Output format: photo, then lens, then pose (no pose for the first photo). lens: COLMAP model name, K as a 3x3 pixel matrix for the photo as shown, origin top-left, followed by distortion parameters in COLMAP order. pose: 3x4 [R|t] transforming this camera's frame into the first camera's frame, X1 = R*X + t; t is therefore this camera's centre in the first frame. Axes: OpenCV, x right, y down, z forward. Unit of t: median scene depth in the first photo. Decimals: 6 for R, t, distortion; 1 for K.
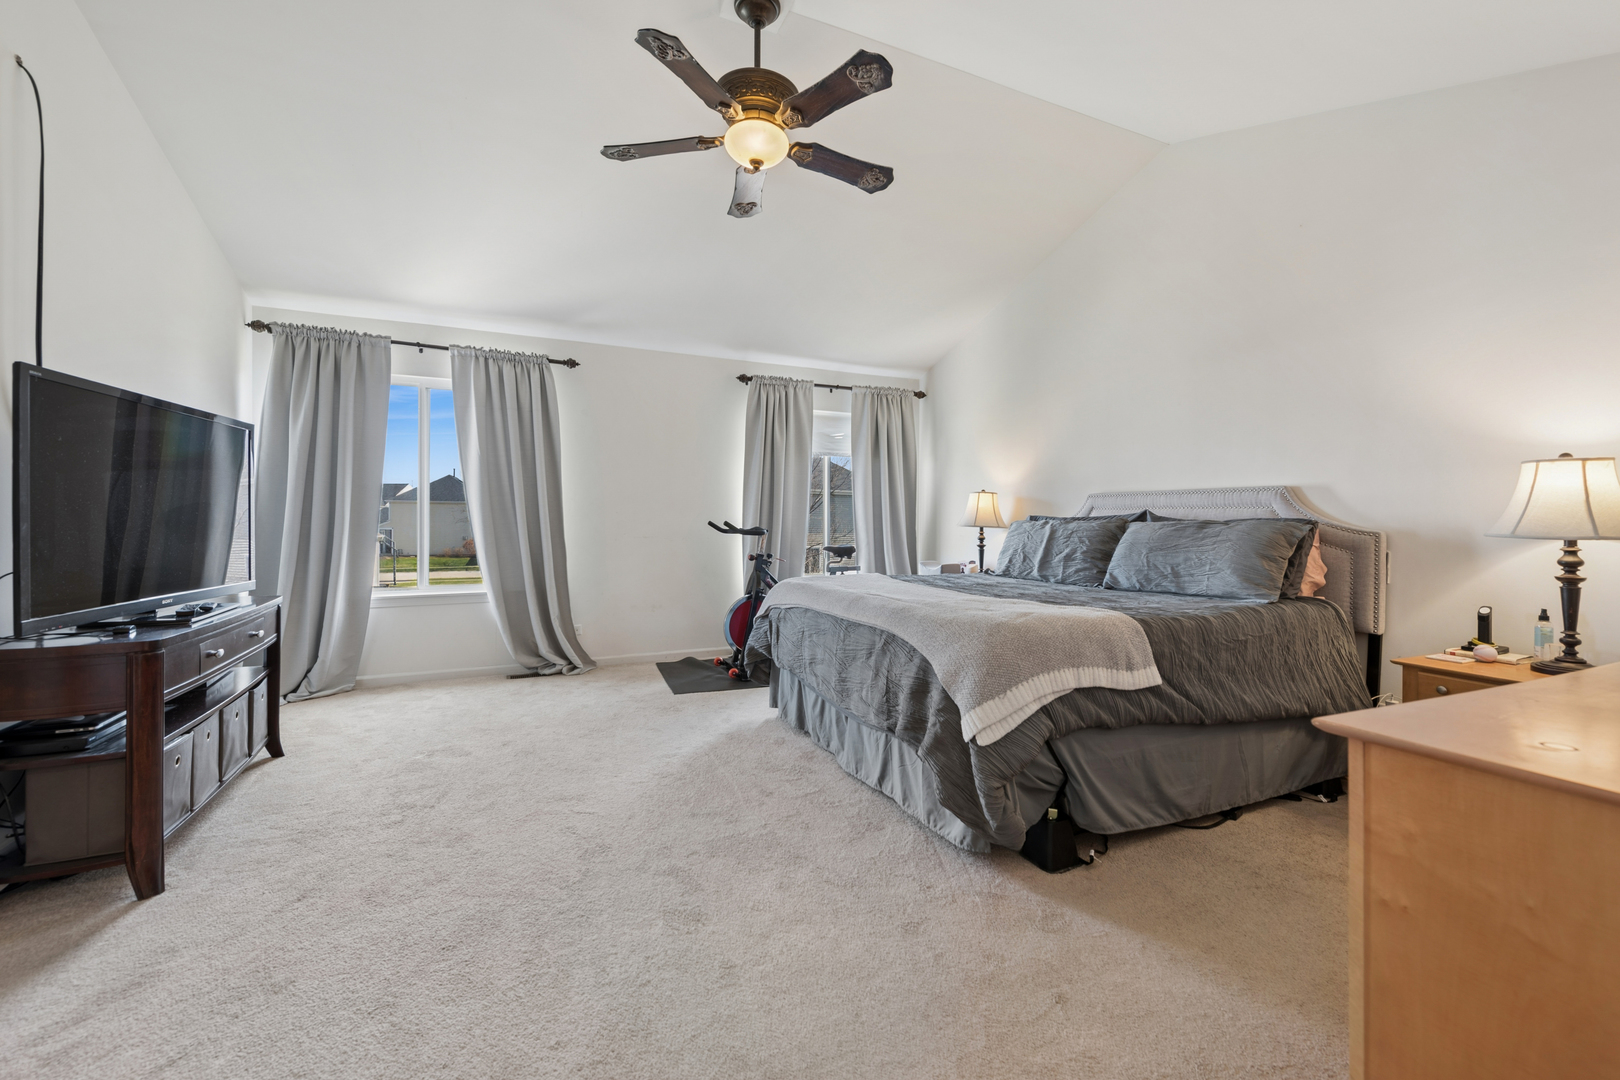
lens RADIAL K [[656.2, 0, 810.3], [0, 656.2, 523.9], [0, 0, 1]] dist [0.006249, -0.001062]
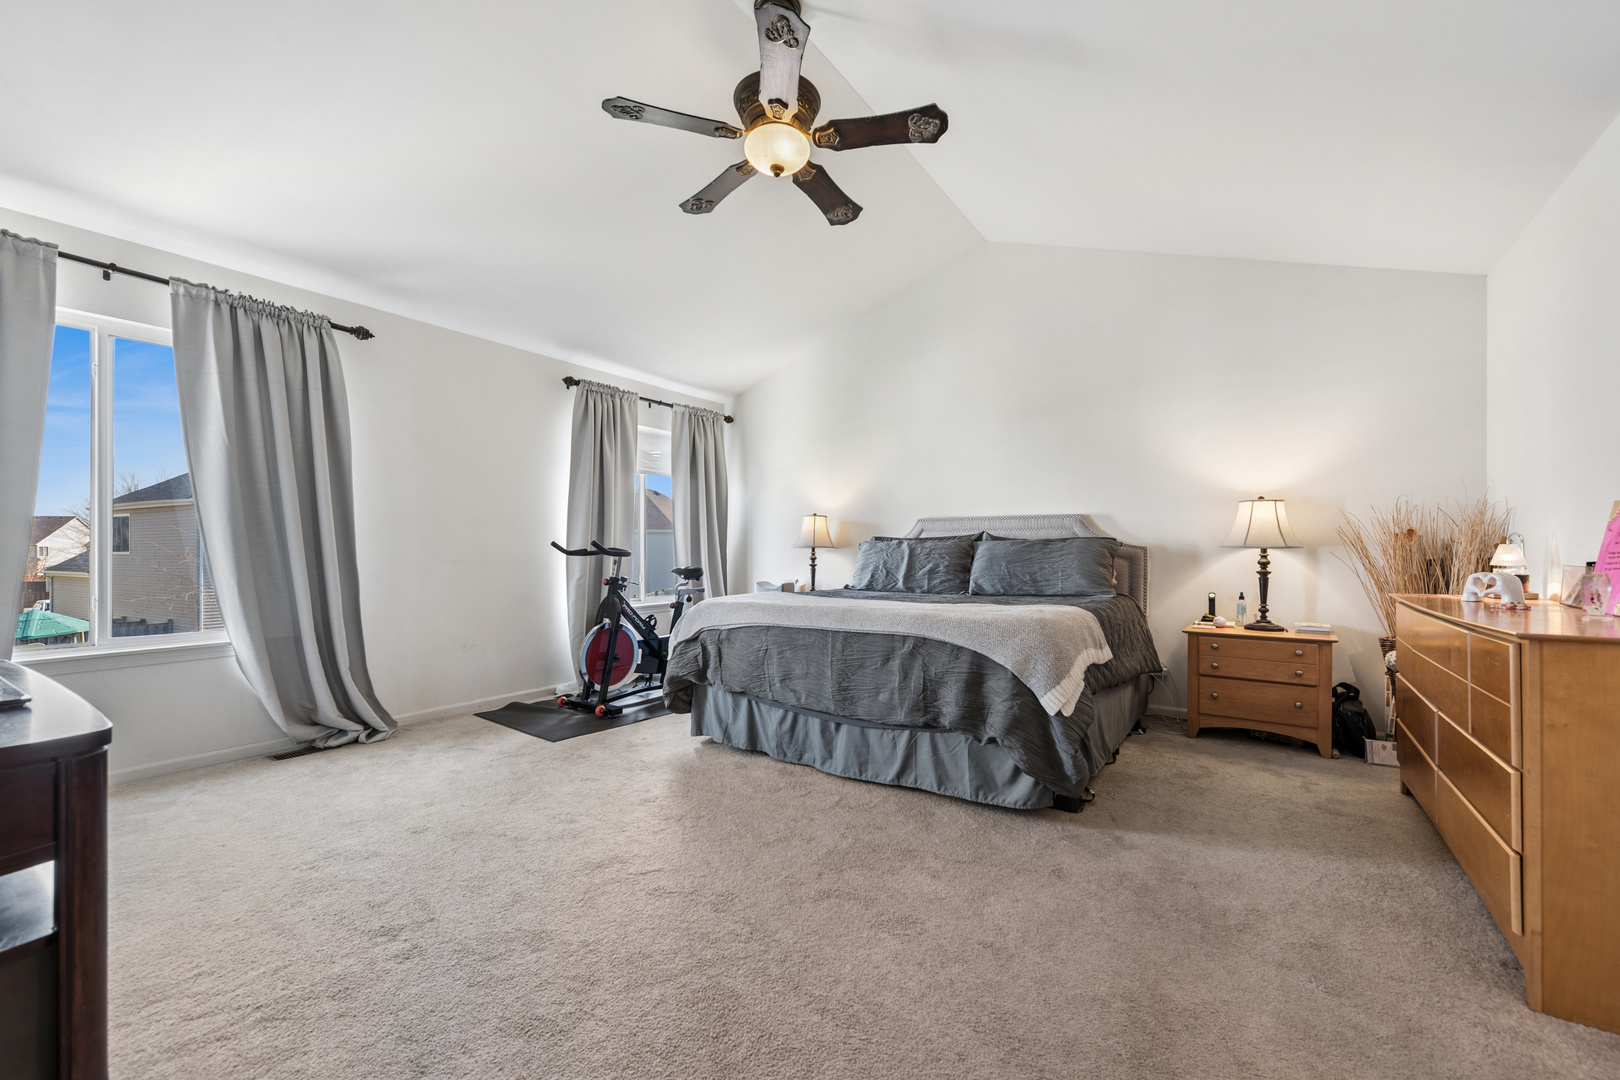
lens RADIAL K [[656.2, 0, 808.3], [0, 656.2, 552.3], [0, 0, 1]] dist [0.006249, -0.001062]
pose [[0.856191, -0.006017, 0.516624, -0.440637], [0.005948, 0.999981, 0.001789, 0.014811], [-0.516625, 0.001541, 0.856211, 0.112320]]
